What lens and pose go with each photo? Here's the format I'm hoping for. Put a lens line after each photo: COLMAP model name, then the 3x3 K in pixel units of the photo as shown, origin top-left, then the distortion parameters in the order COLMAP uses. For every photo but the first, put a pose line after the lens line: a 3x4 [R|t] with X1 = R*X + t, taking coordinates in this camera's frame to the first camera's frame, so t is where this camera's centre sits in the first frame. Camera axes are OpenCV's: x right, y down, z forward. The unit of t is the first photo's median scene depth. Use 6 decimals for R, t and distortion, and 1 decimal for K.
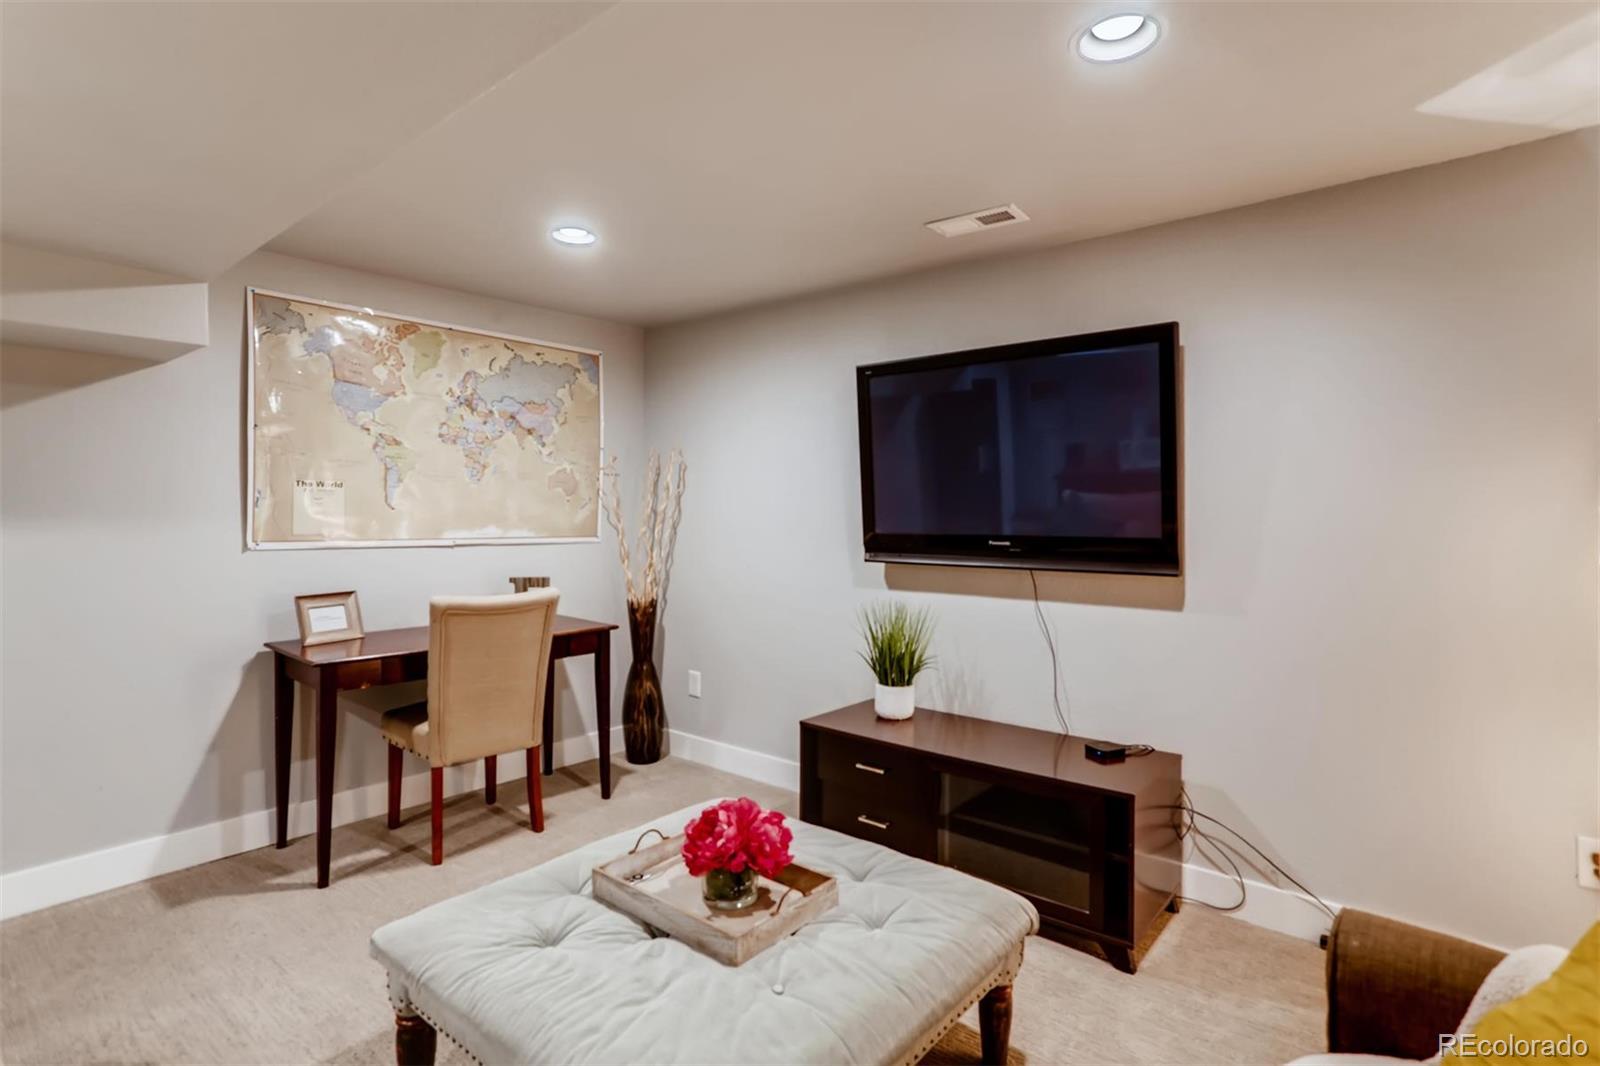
lens RADIAL K [[776.1, 0, 810.1], [0, 776.1, 530.3], [0, 0, 1]] dist [-0.042365, 0.040133]
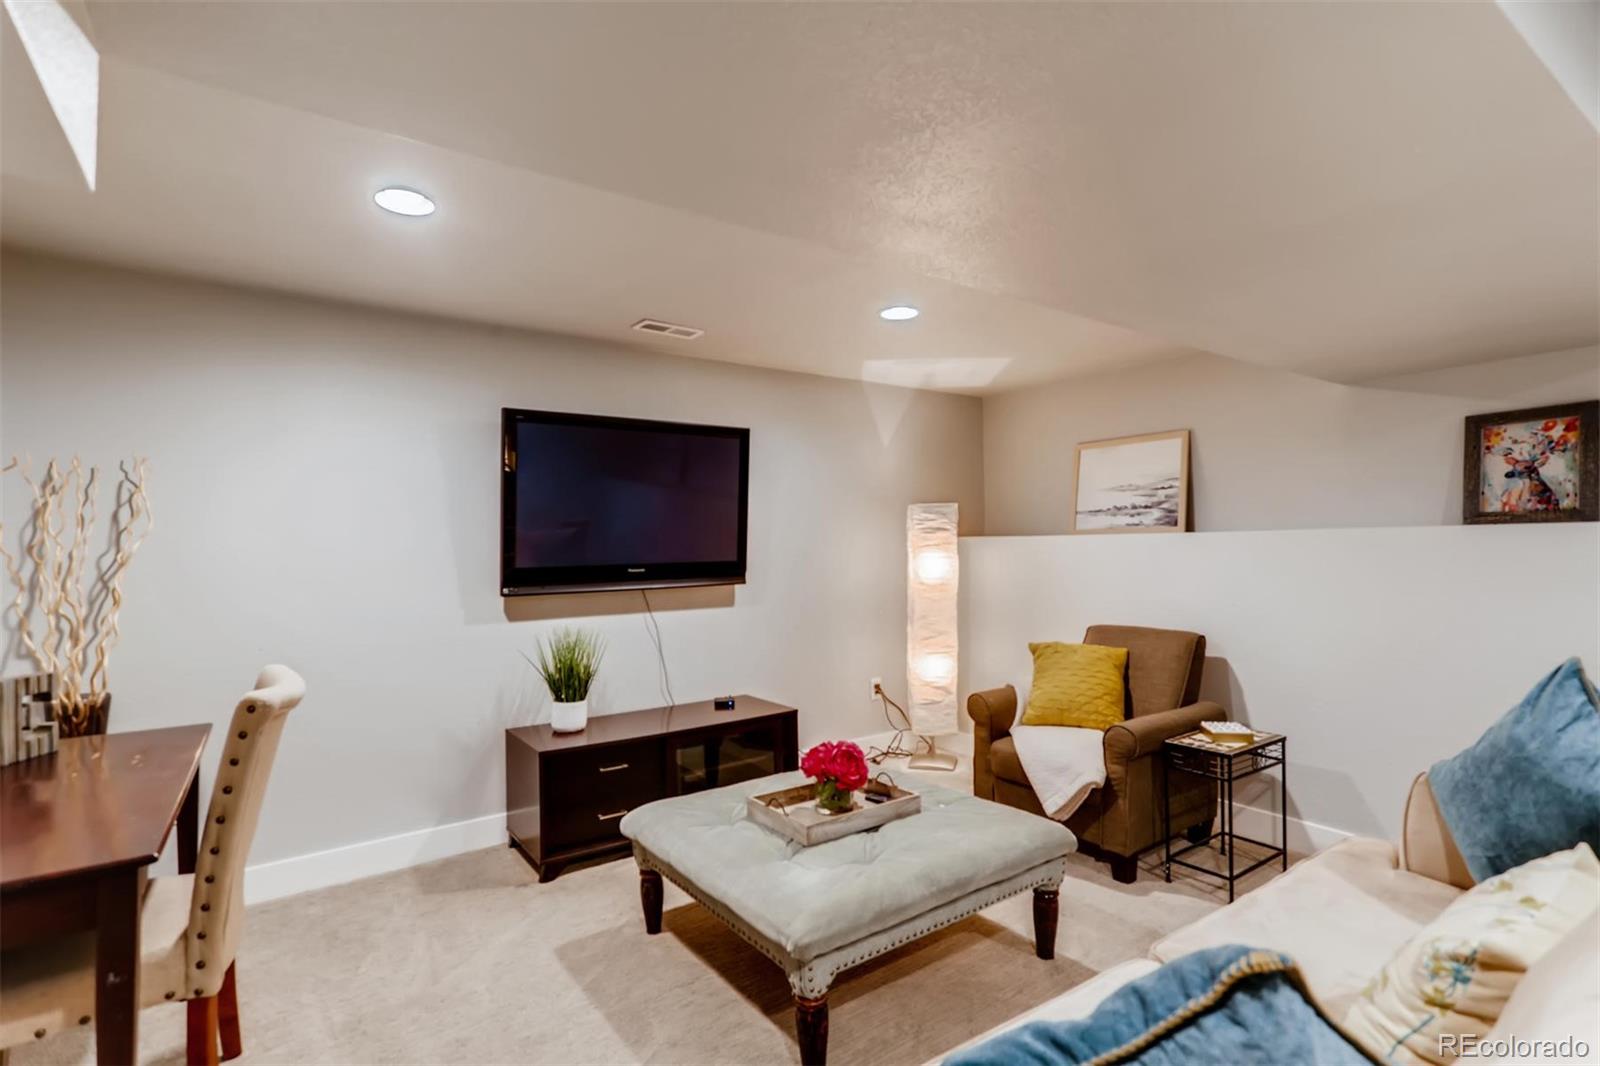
lens RADIAL K [[776.1, 0, 810.1], [0, 776.1, 530.3], [0, 0, 1]] dist [-0.042365, 0.040133]
pose [[0.272970, -0.001383, 0.962021, -0.914837], [0.030236, 0.999517, -0.007142, -0.031454], [-0.961547, 0.031038, 0.272880, 0.369595]]
